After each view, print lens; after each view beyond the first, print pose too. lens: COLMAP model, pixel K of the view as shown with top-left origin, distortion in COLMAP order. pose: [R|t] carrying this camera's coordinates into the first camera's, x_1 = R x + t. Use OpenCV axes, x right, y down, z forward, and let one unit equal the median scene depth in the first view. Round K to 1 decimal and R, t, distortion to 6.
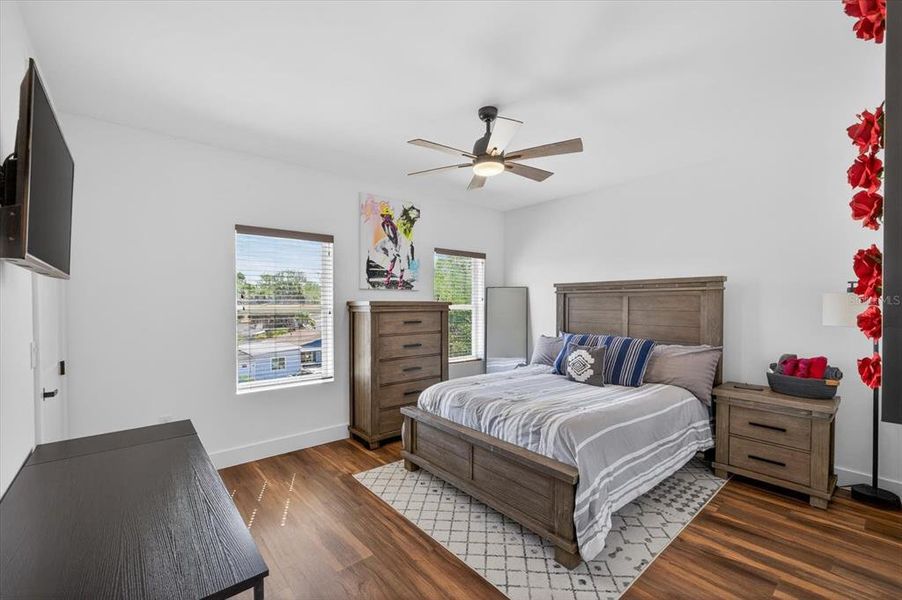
lens RADIAL K [[379.7, 0, 450.4], [0, 379.7, 307.2], [0, 0, 1]] dist [0.009507, -0.000801]
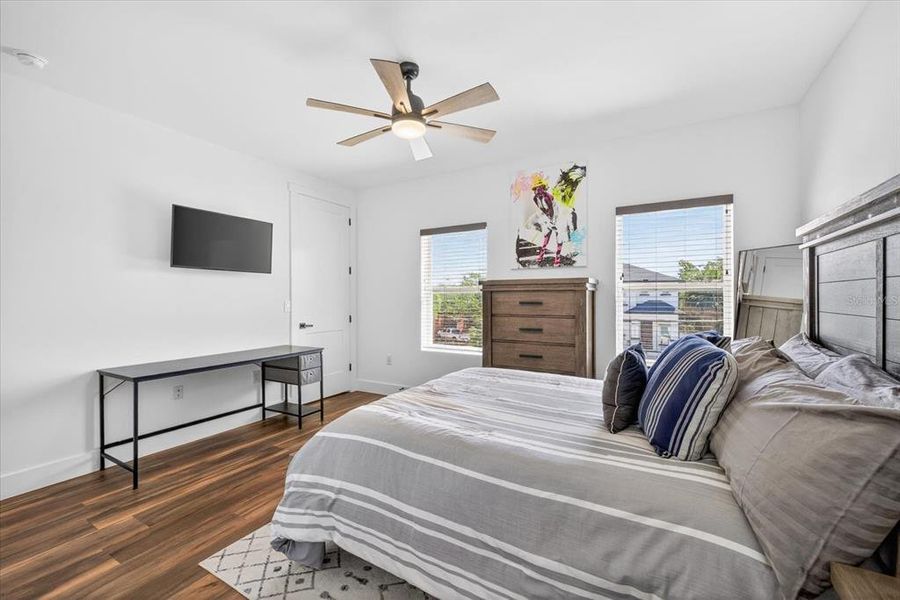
lens RADIAL K [[378.8, 0, 449.8], [0, 378.8, 295.3], [0, 0, 1]] dist [0.009507, -0.000801]
pose [[0.339488, -0.005838, -0.940592, 0.612268], [-0.006362, 0.999944, -0.008503, 0.028259], [0.940589, 0.008871, 0.339431, 0.483675]]
